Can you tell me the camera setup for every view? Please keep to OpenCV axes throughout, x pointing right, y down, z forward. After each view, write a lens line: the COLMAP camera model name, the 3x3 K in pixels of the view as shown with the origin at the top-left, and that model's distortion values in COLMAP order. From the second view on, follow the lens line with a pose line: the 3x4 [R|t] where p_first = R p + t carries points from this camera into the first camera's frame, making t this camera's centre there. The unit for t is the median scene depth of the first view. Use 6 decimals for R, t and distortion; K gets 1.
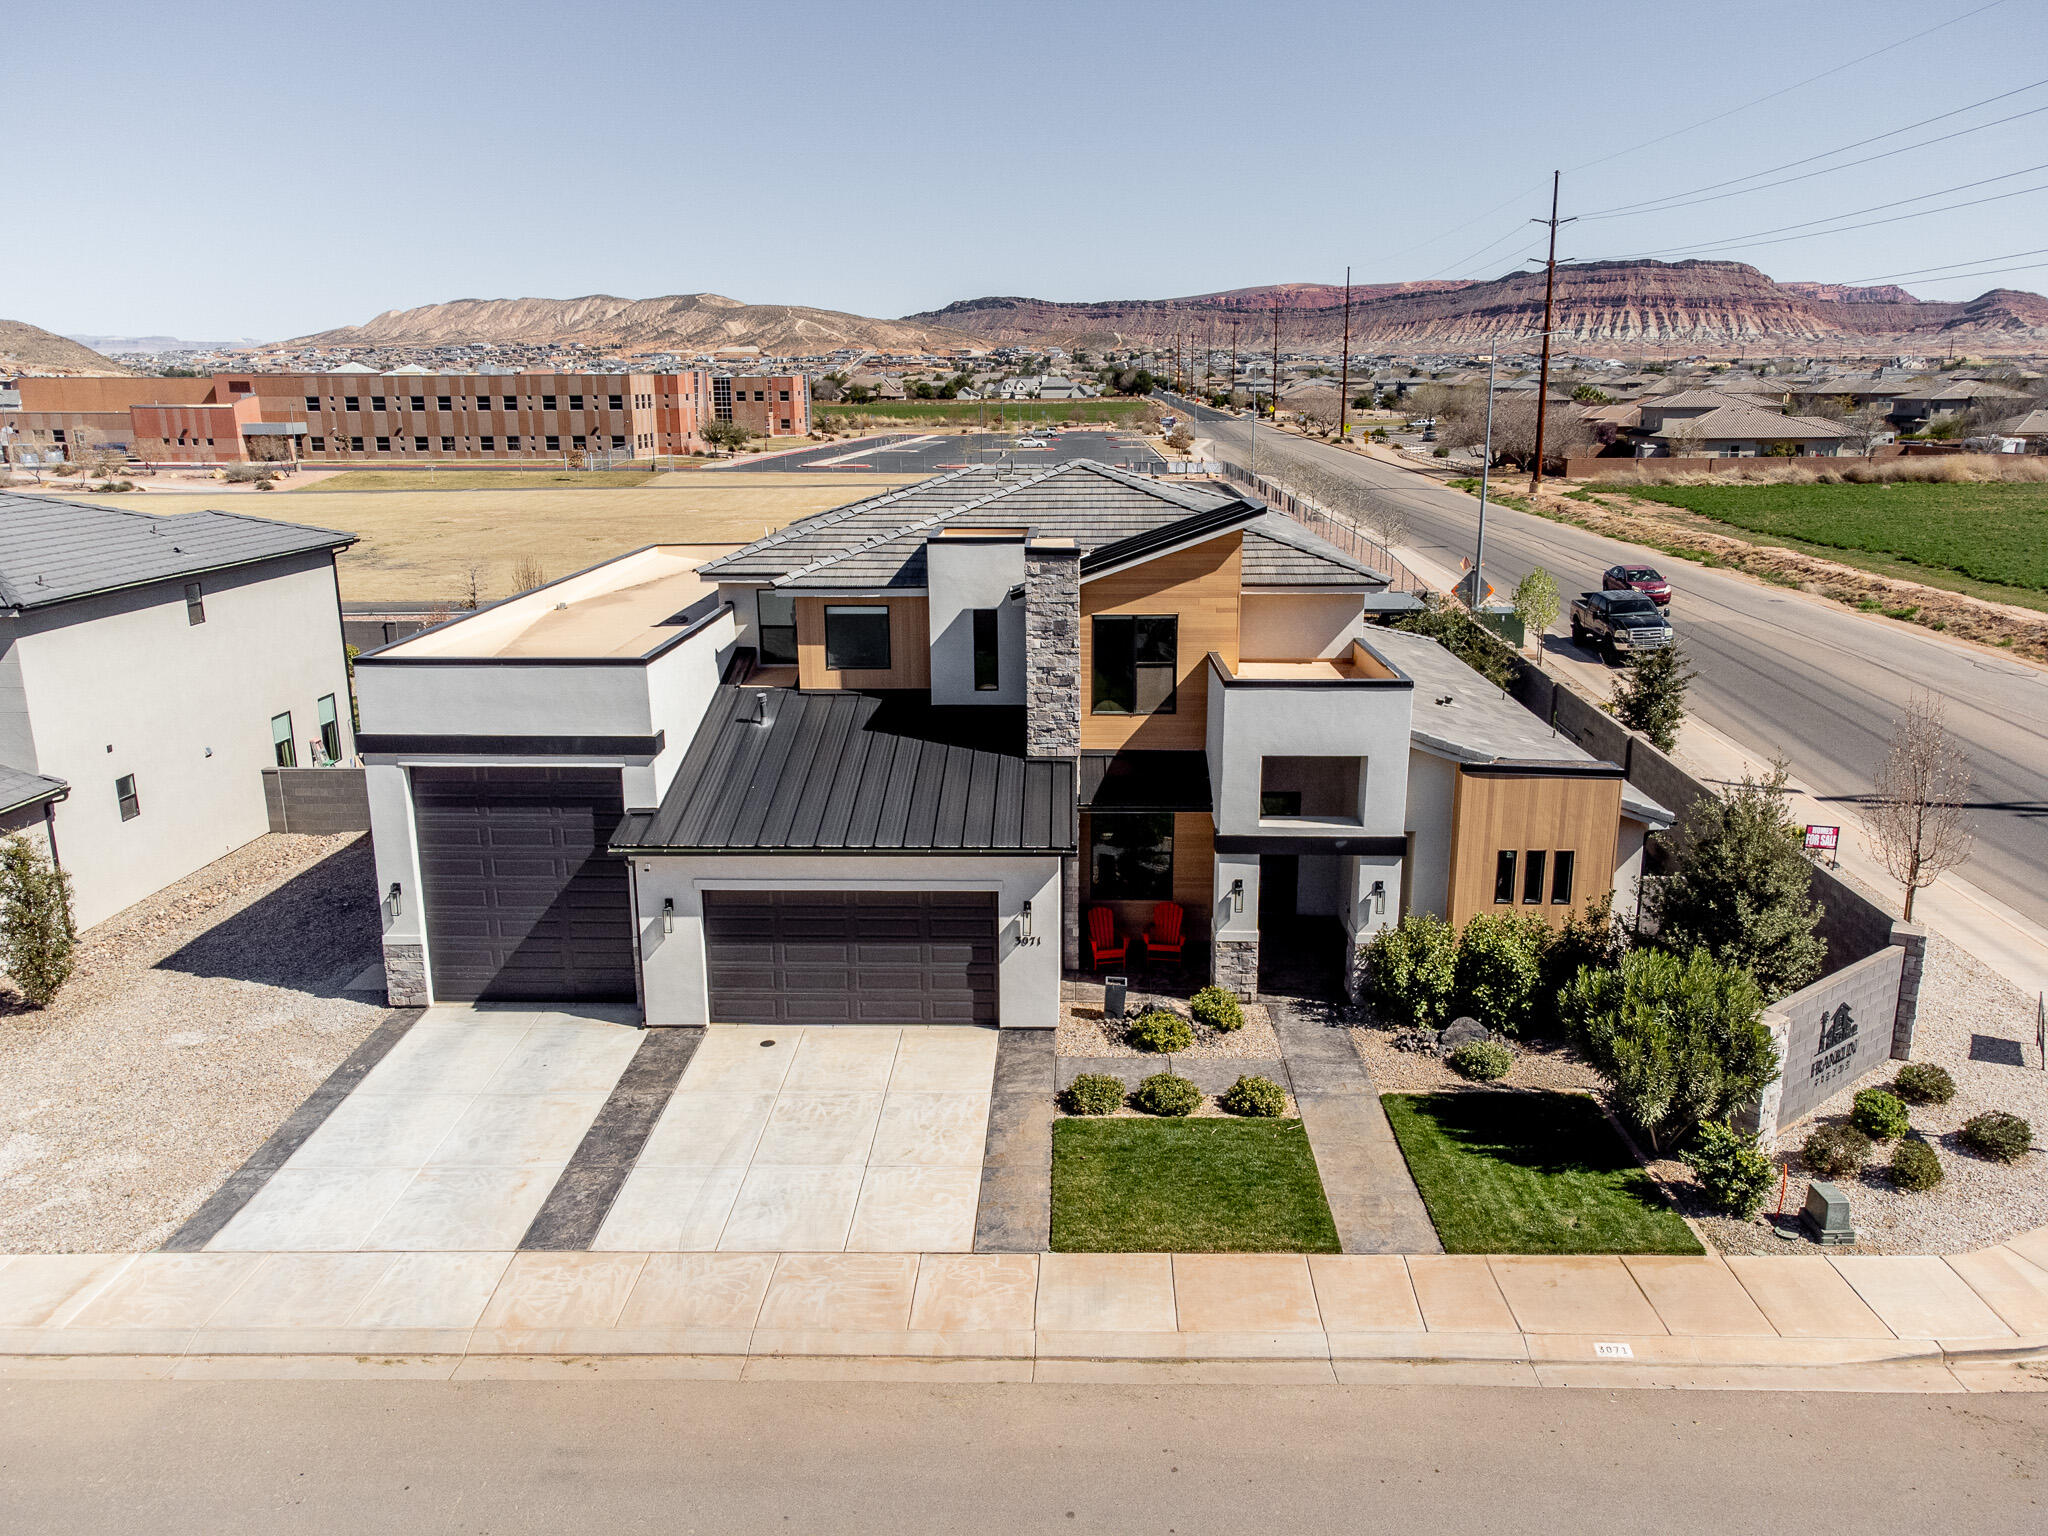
lens RADIAL K [[1524.3, 0, 1024.0], [0, 1524.3, 768.0], [0, 0, 1]] dist [0.009668, 0.011071]
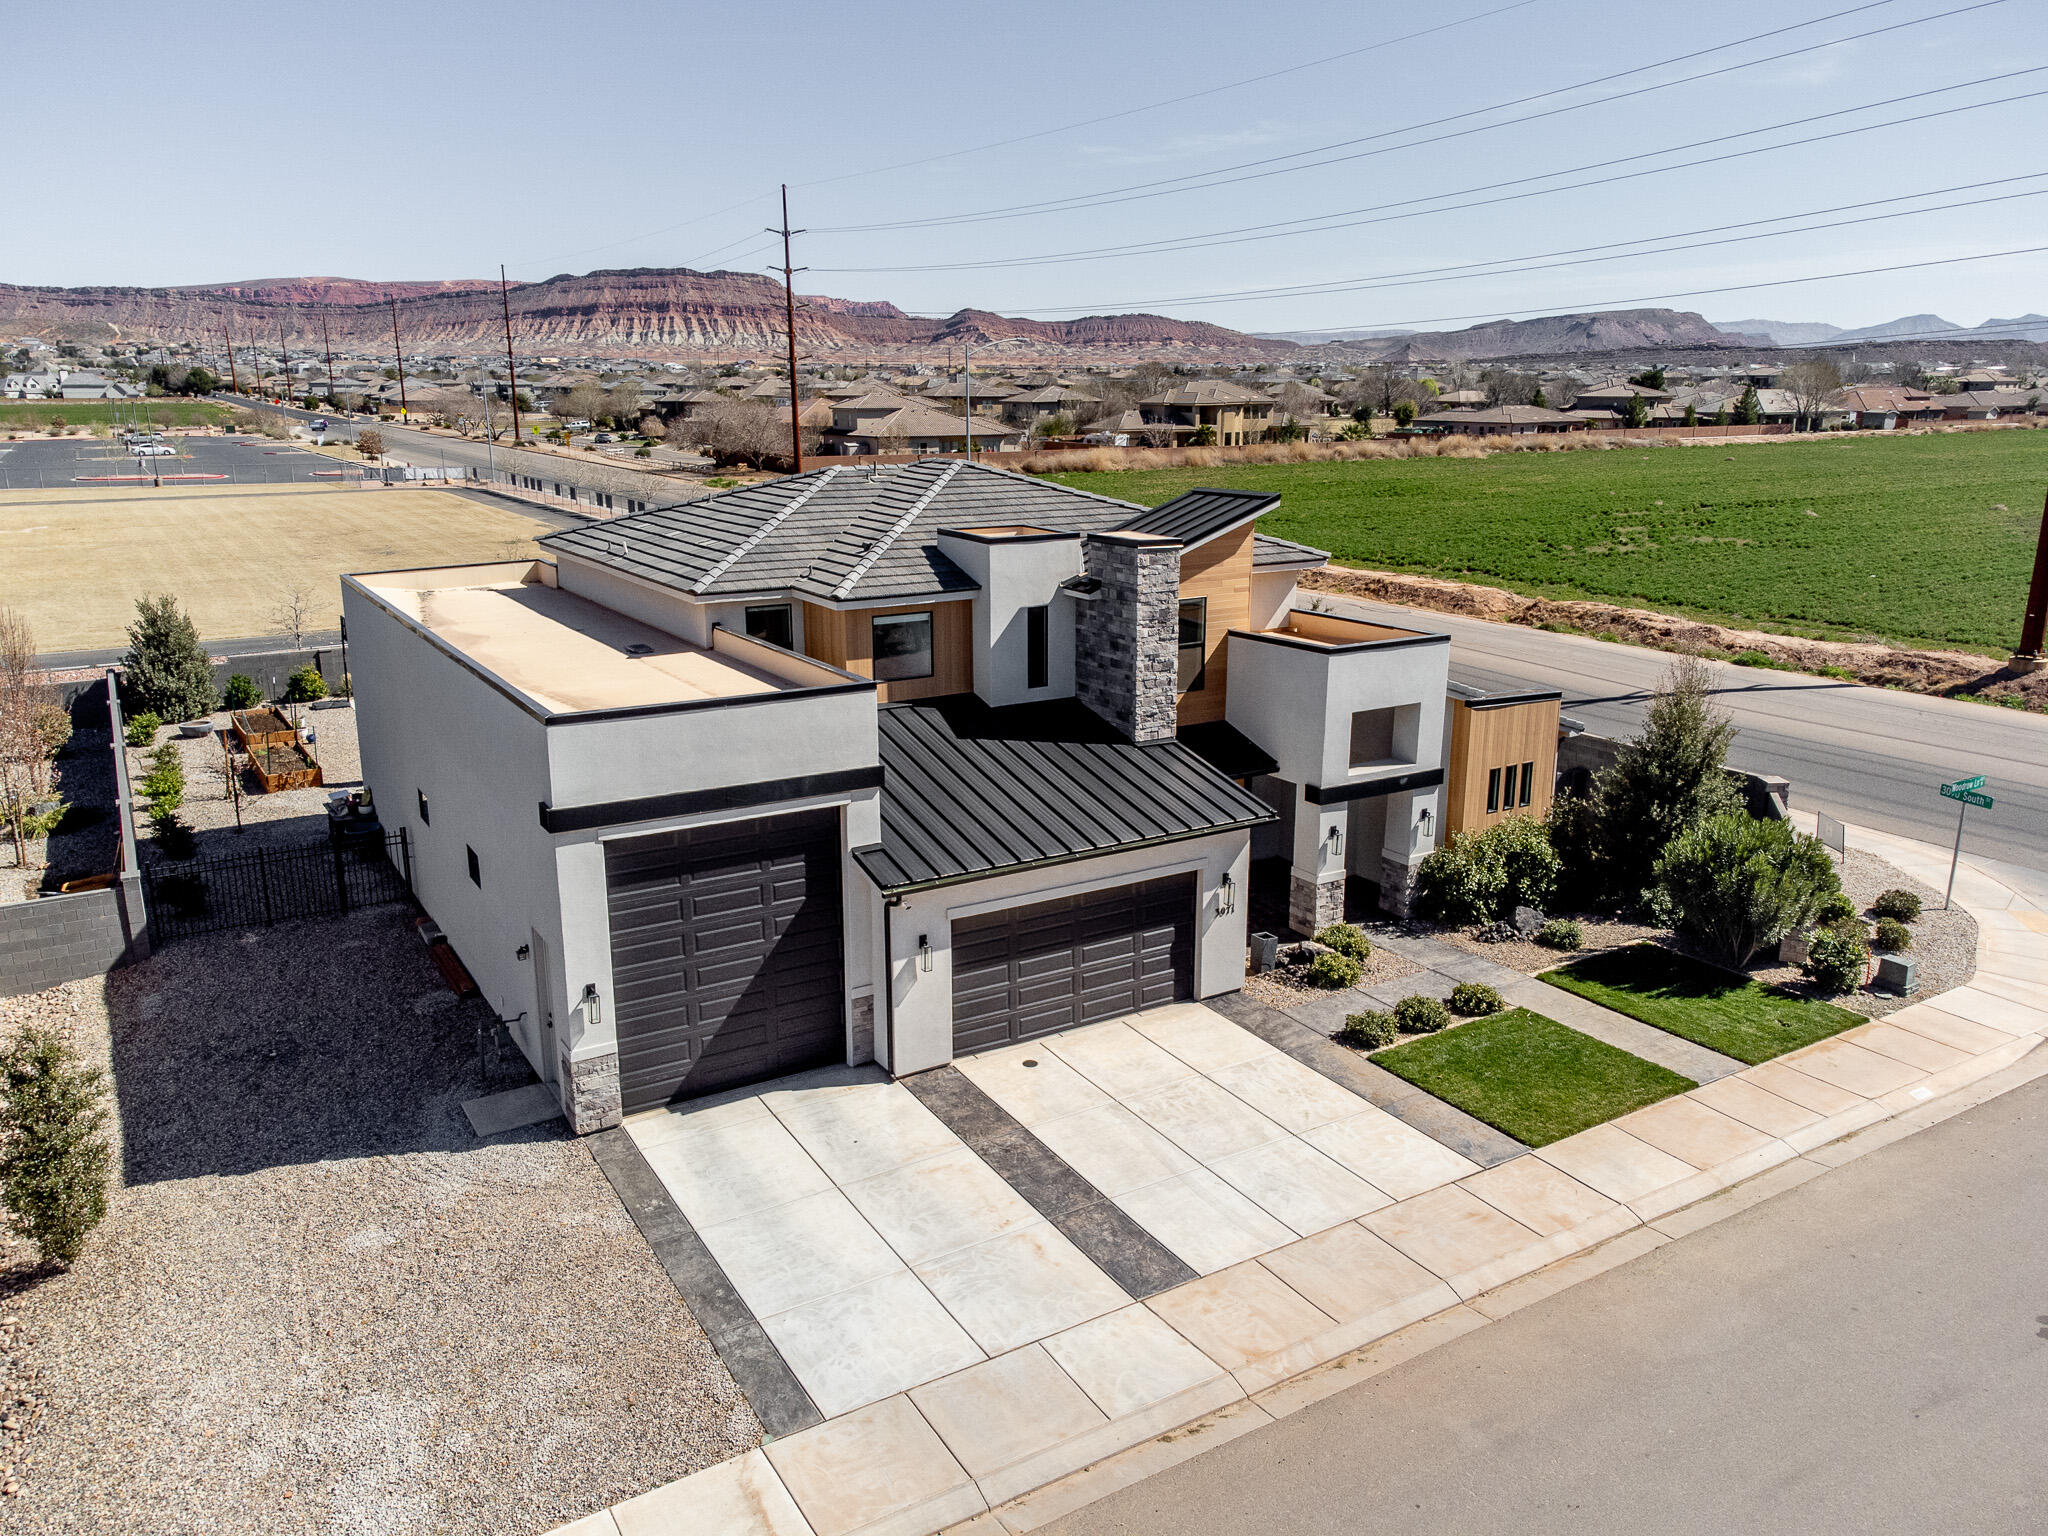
lens RADIAL K [[1524.3, 0, 1024.0], [0, 1524.3, 768.0], [0, 0, 1]] dist [0.009668, 0.011071]
pose [[0.836269, -0.130603, 0.532538, -0.637216], [0.131270, 0.990663, 0.036815, -0.039930], [-0.532374, 0.039119, 0.845605, 0.171221]]
